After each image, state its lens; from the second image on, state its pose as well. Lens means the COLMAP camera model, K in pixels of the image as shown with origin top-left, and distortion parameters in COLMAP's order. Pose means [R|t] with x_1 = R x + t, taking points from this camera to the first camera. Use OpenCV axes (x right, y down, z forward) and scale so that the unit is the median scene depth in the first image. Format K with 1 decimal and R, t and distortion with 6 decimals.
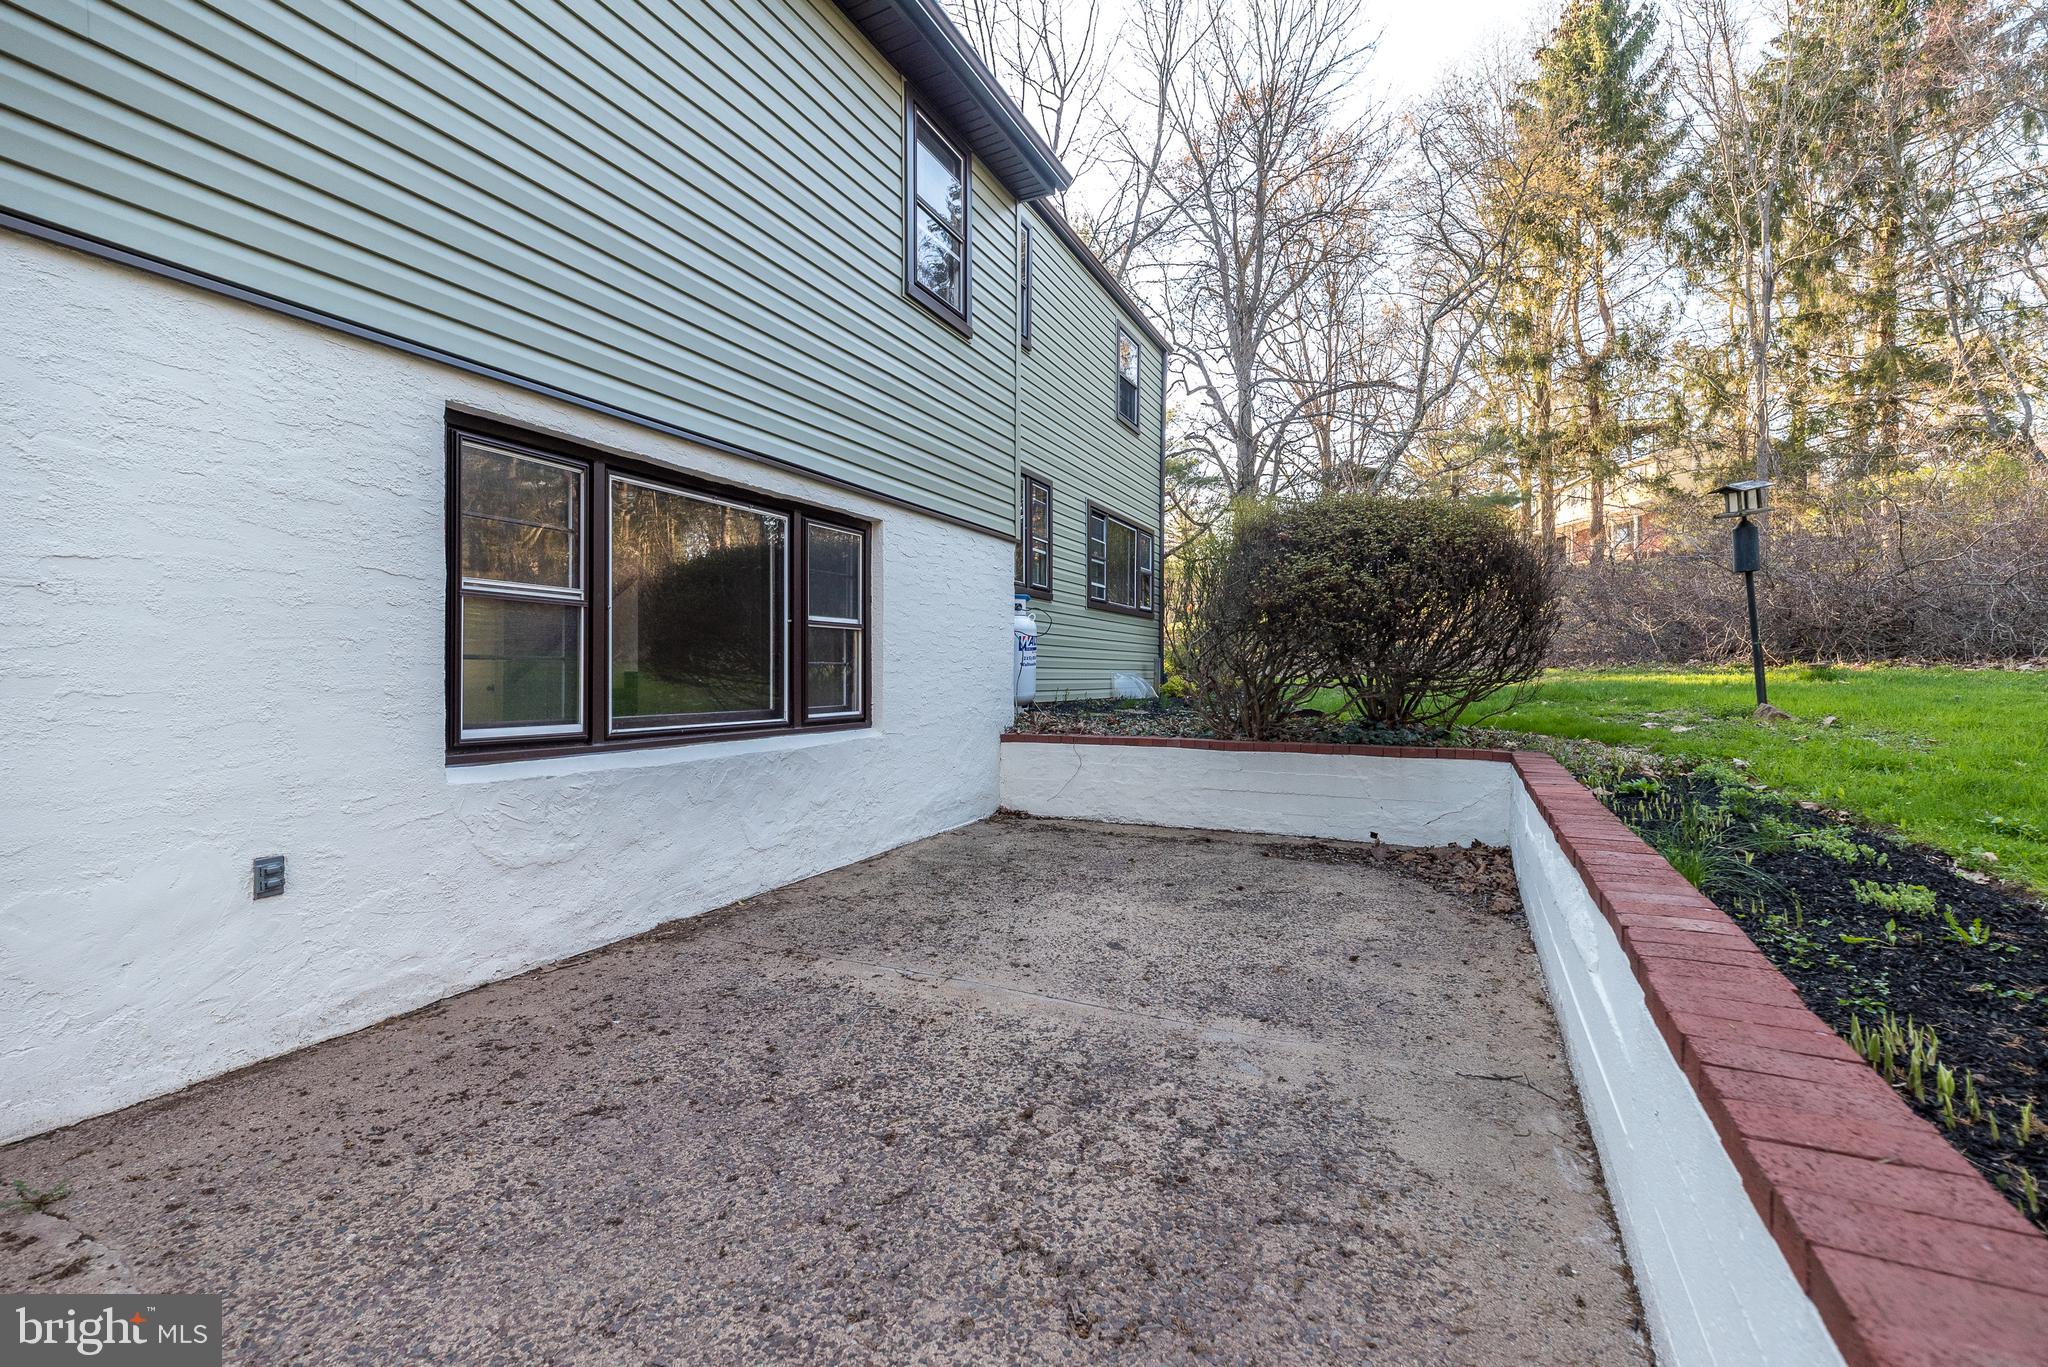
lens RADIAL K [[888.7, 0, 1032.3], [0, 888.7, 665.9], [0, 0, 1]] dist [0.004017, 0.000547]
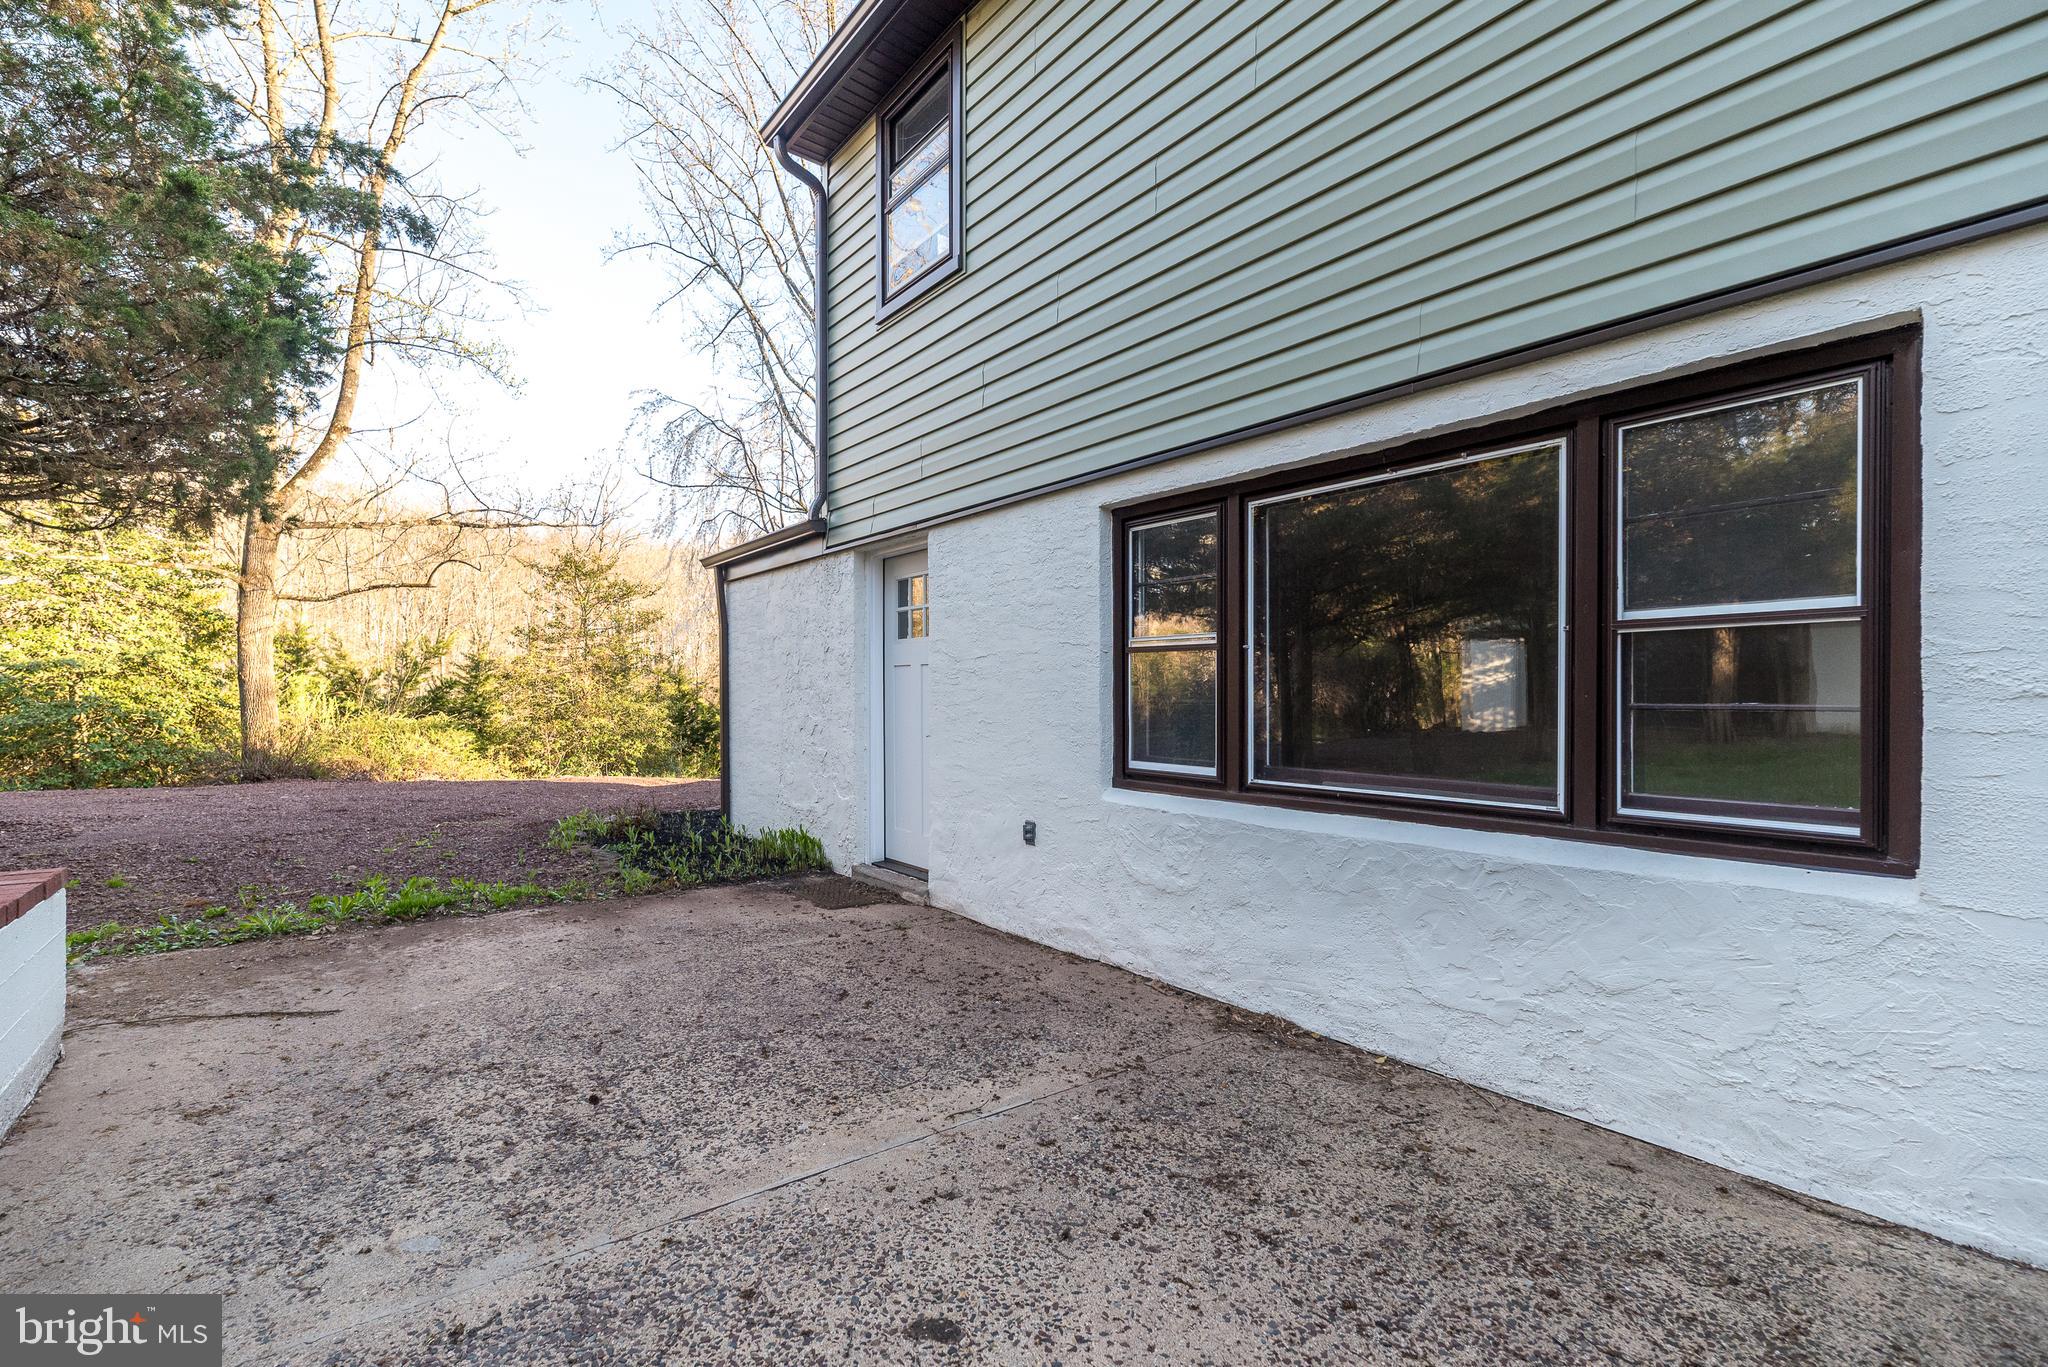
lens RADIAL K [[888.7, 0, 1014.2], [0, 888.7, 717.1], [0, 0, 1]] dist [0.004017, 0.000547]
pose [[-0.450522, 0.007702, -0.892732, 0.587145], [-0.004602, 0.999929, 0.010950, -0.001835], [0.892754, 0.009042, -0.450455, 1.522741]]
